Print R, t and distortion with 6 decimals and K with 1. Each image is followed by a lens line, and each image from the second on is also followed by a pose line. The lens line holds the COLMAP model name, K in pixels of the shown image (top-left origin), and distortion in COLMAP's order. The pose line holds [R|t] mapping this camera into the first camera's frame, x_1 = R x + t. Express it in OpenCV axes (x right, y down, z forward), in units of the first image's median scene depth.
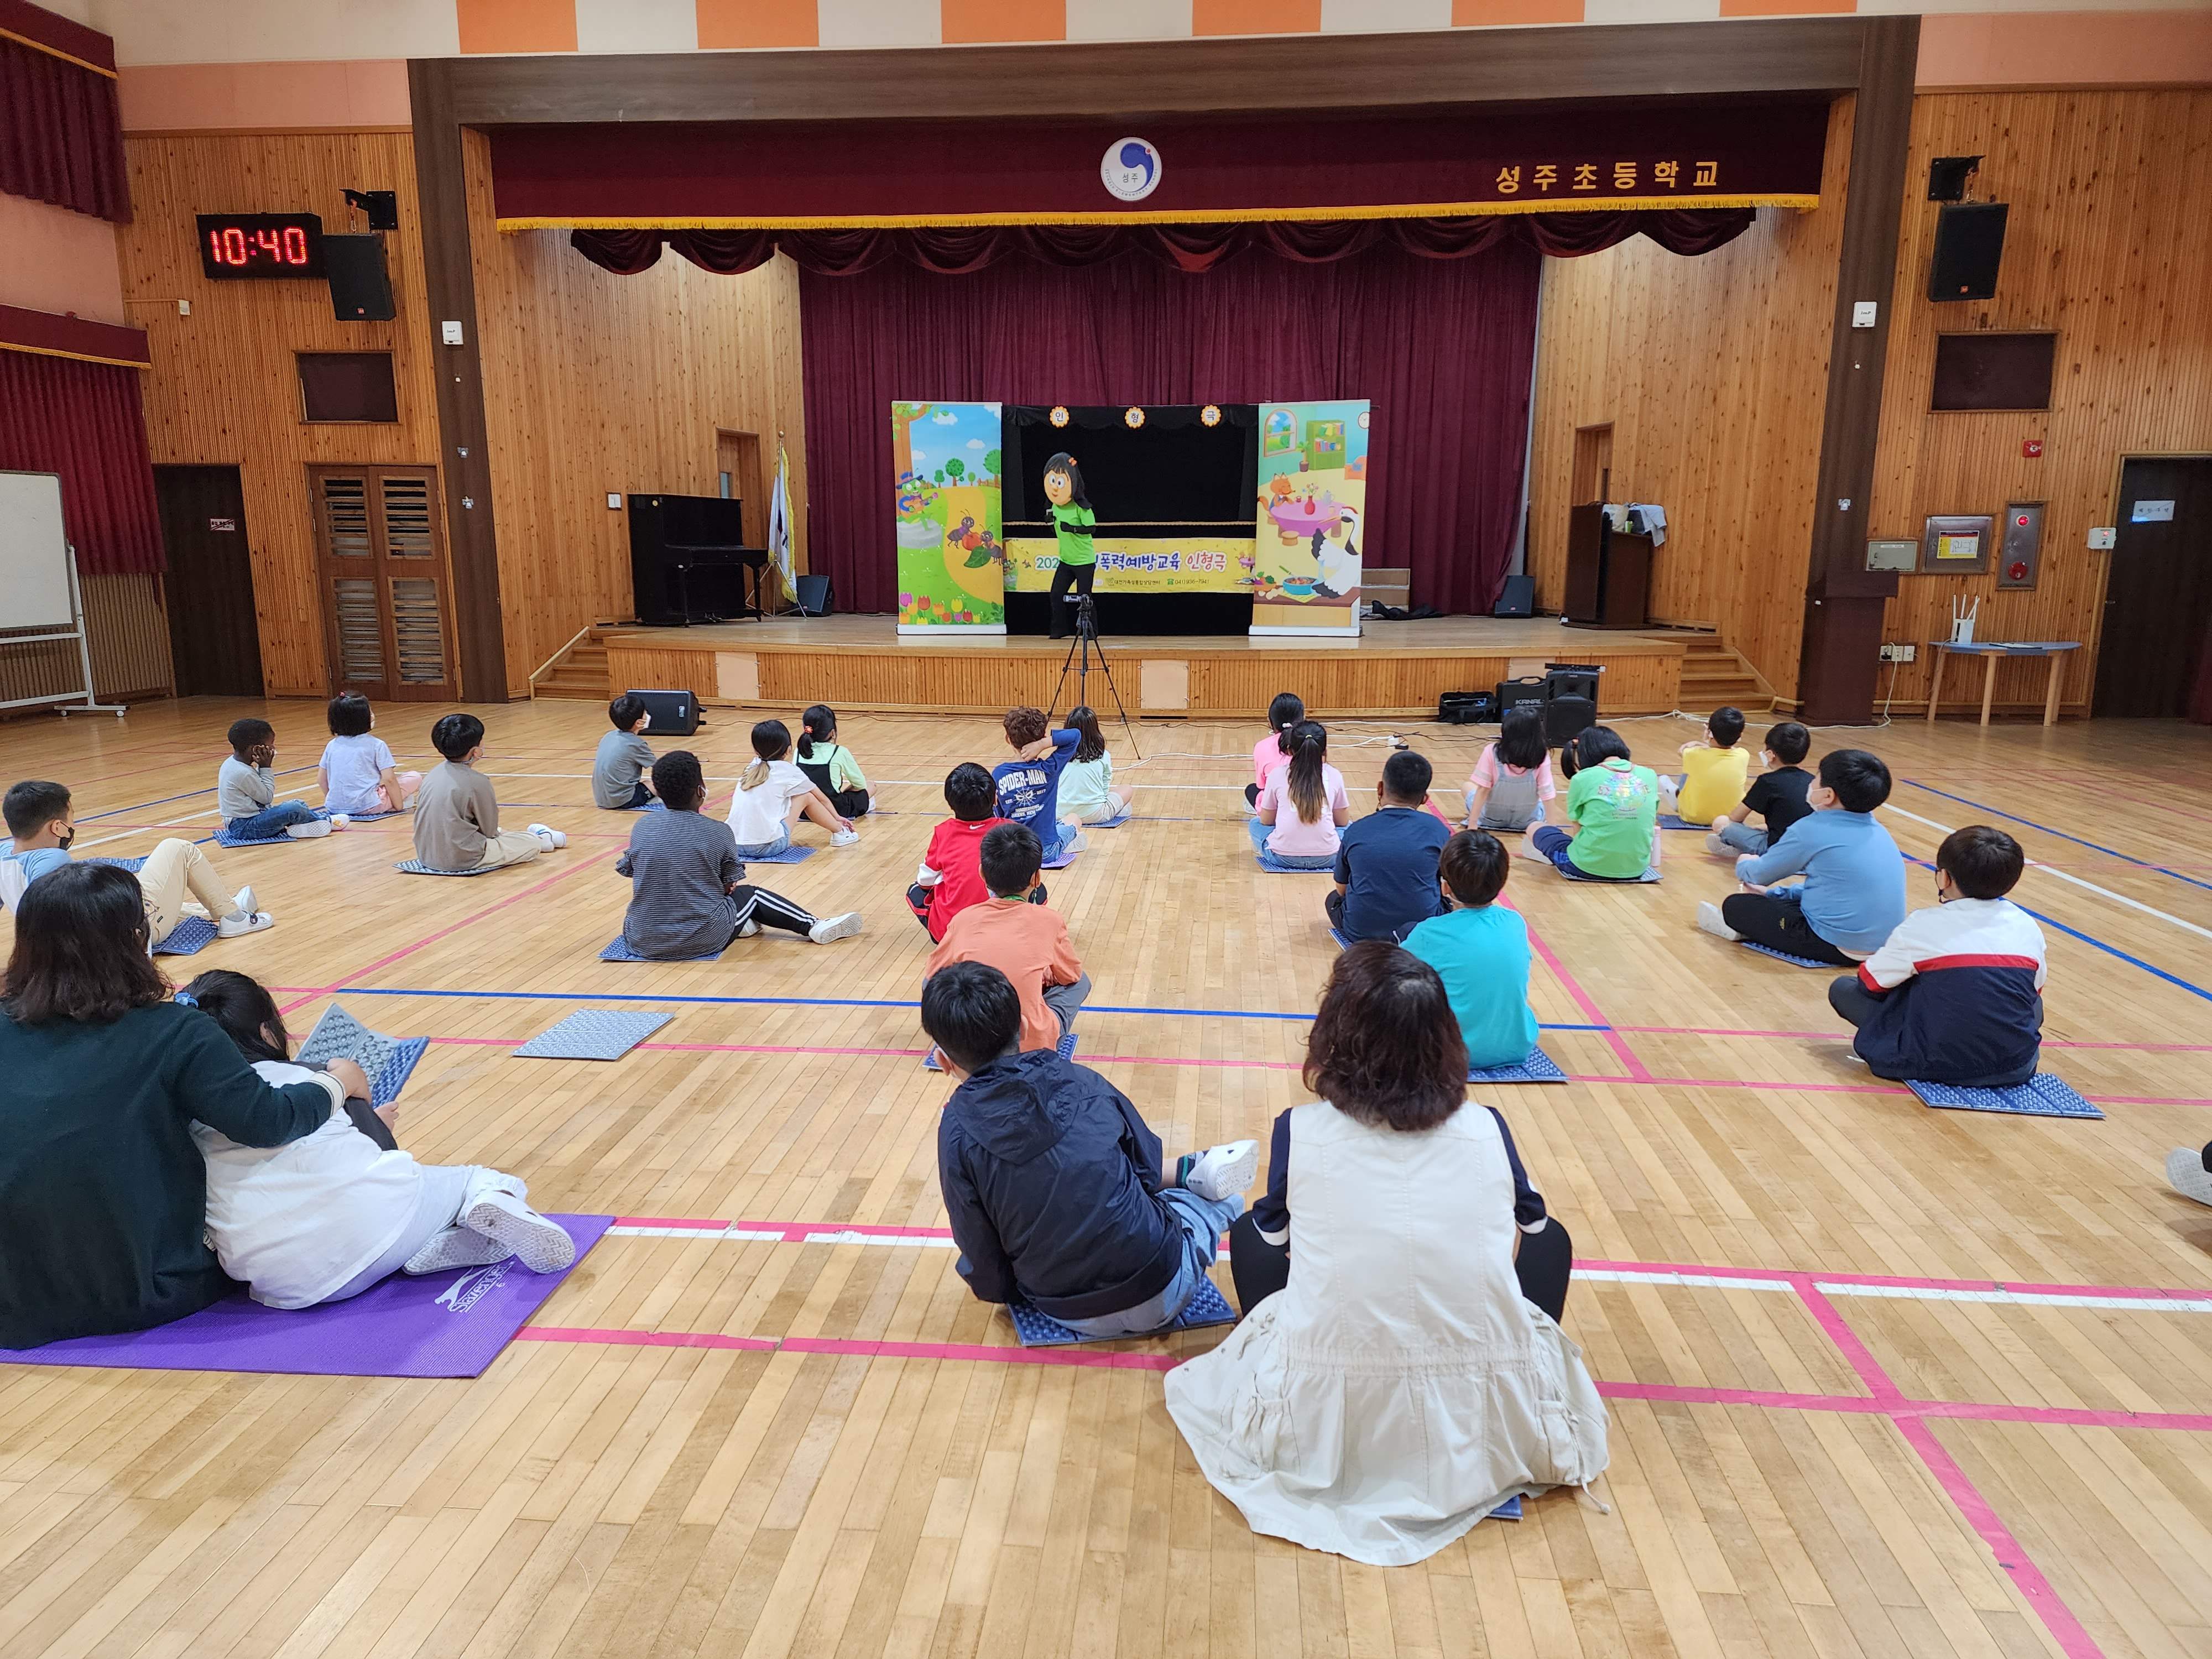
lens RADIAL K [[1509.6, 0, 1098.7], [0, 1509.6, 836.6], [0, 0, 1]] dist [0.096386, -0.078867]
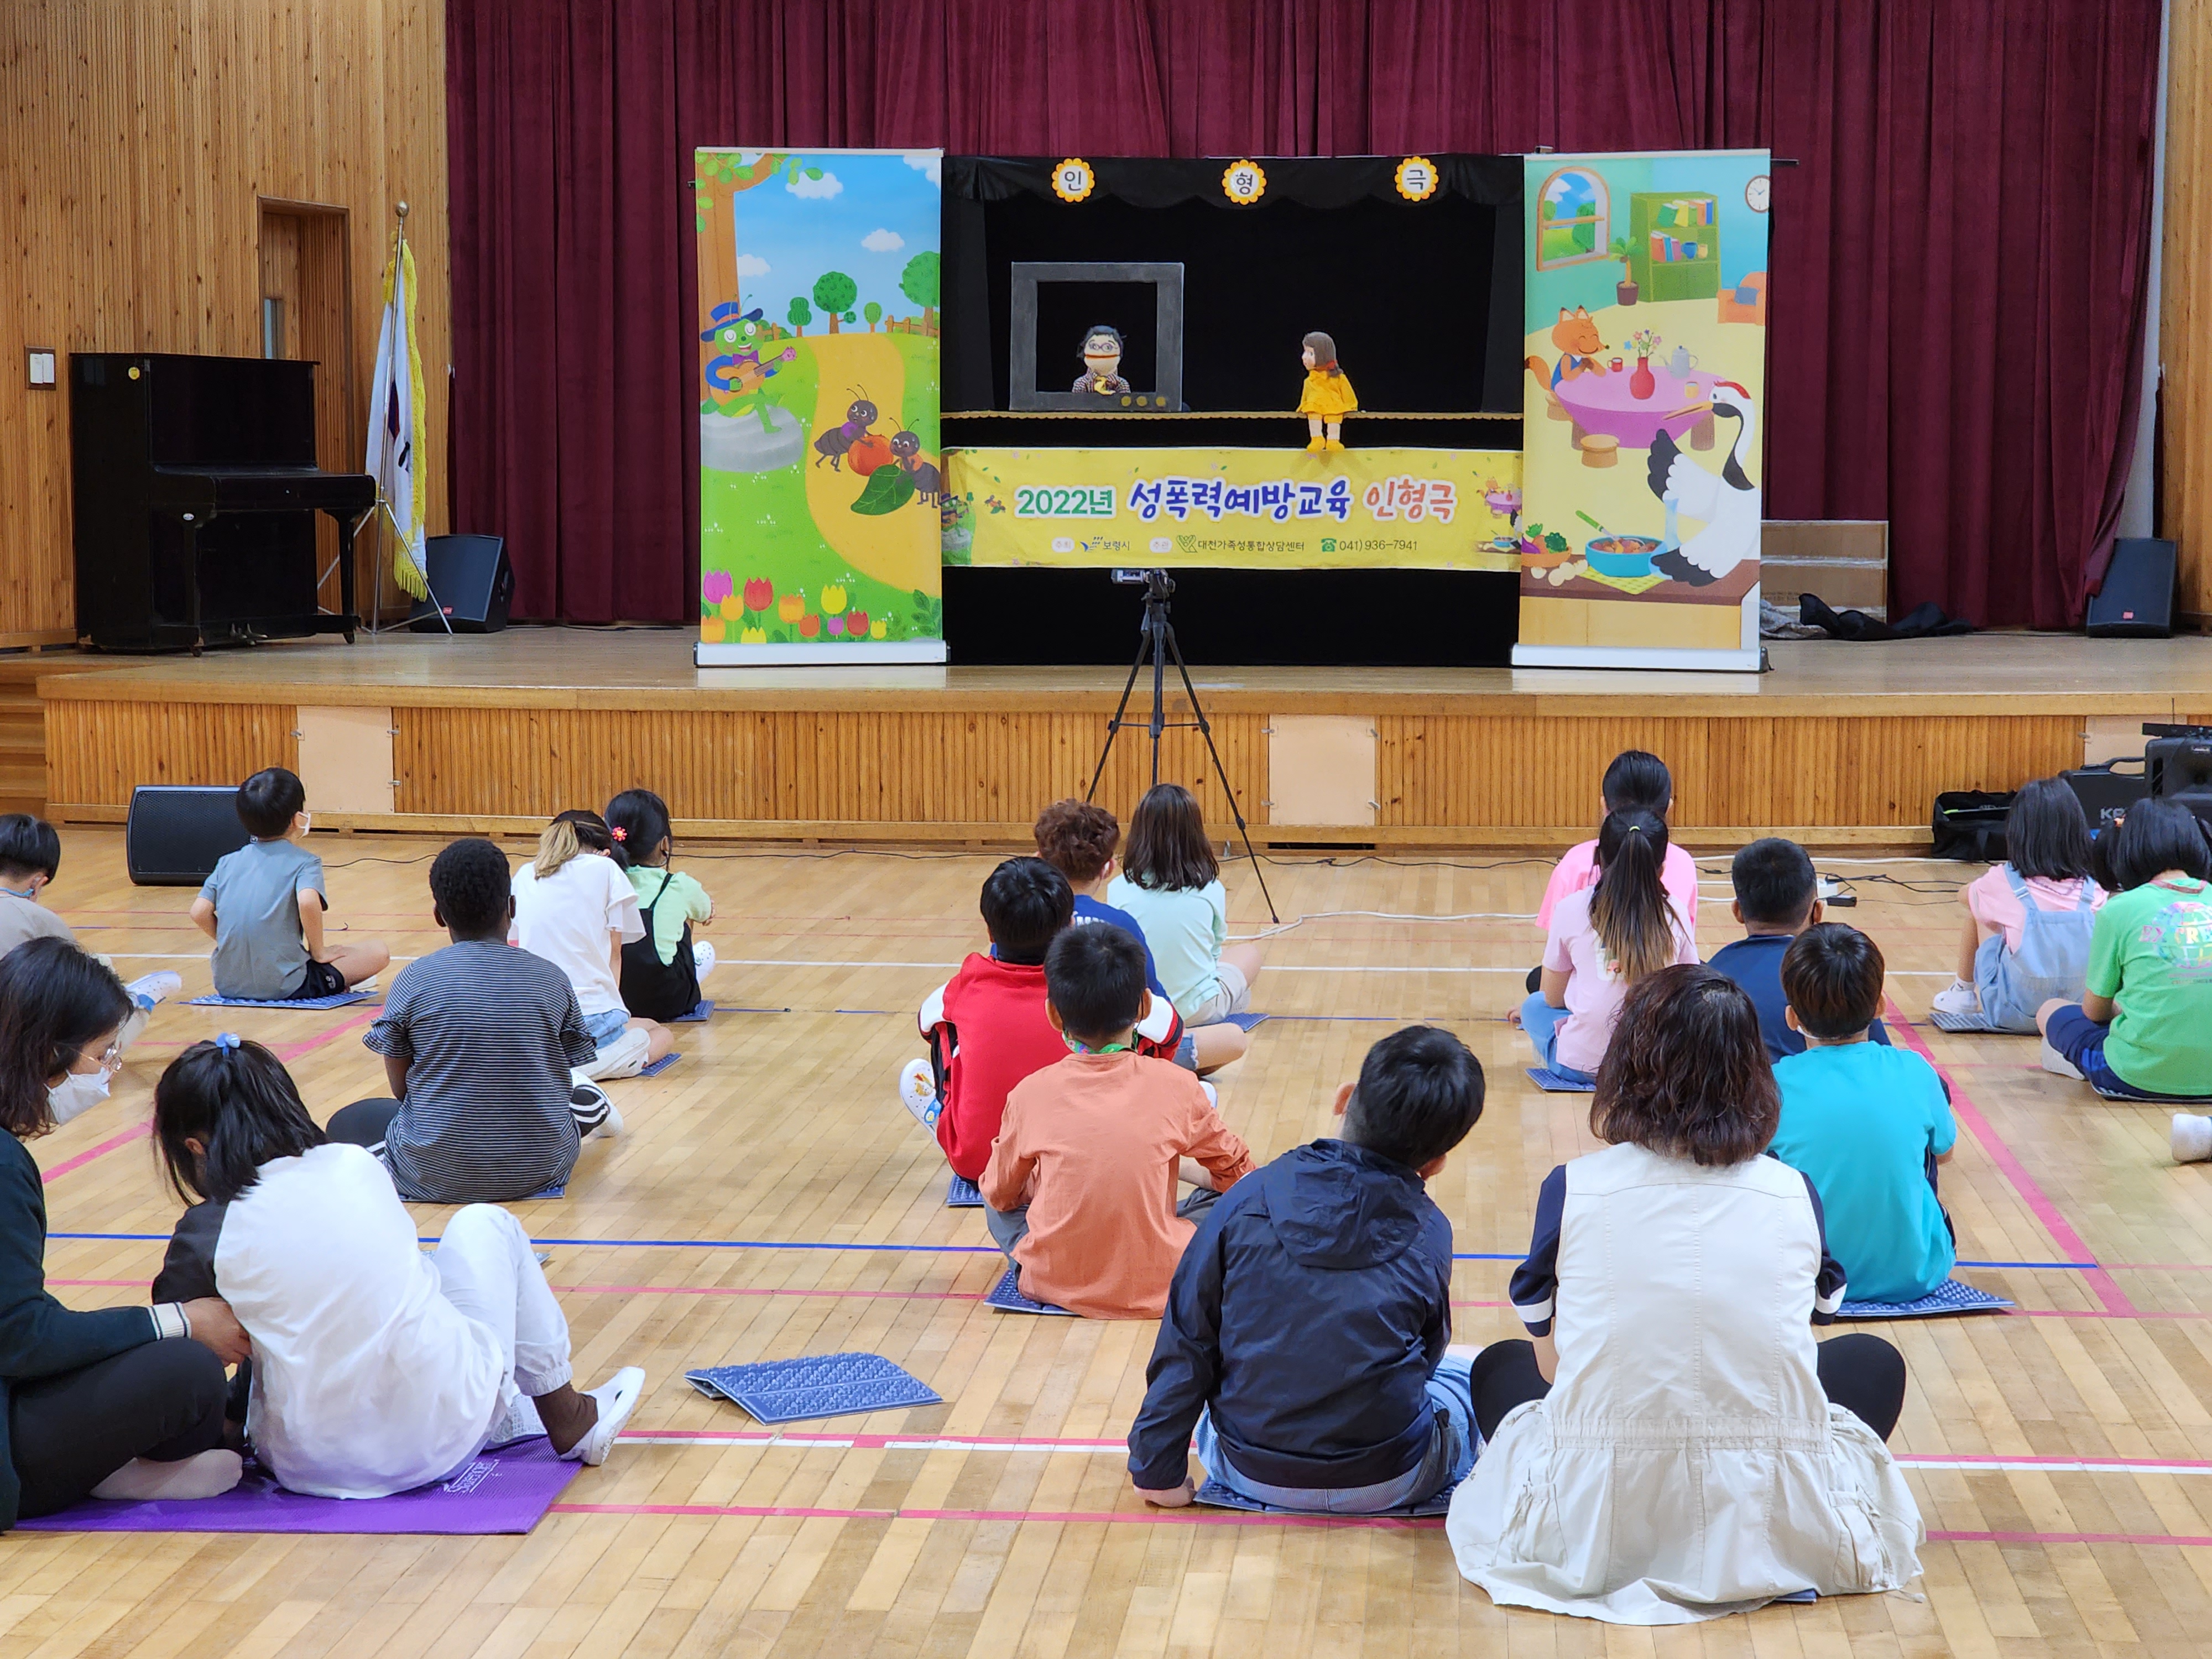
lens RADIAL K [[4479.9, 0, 1106.0], [0, 4479.9, 829.5], [0, 0, 1]] dist [-0.513865, 6.262381]
pose [[0.999983, -0.000410, 0.005765, -0.023887], [0.001010, 0.994525, -0.104499, 0.046087], [-0.005691, 0.104503, 0.994508, -0.262691]]
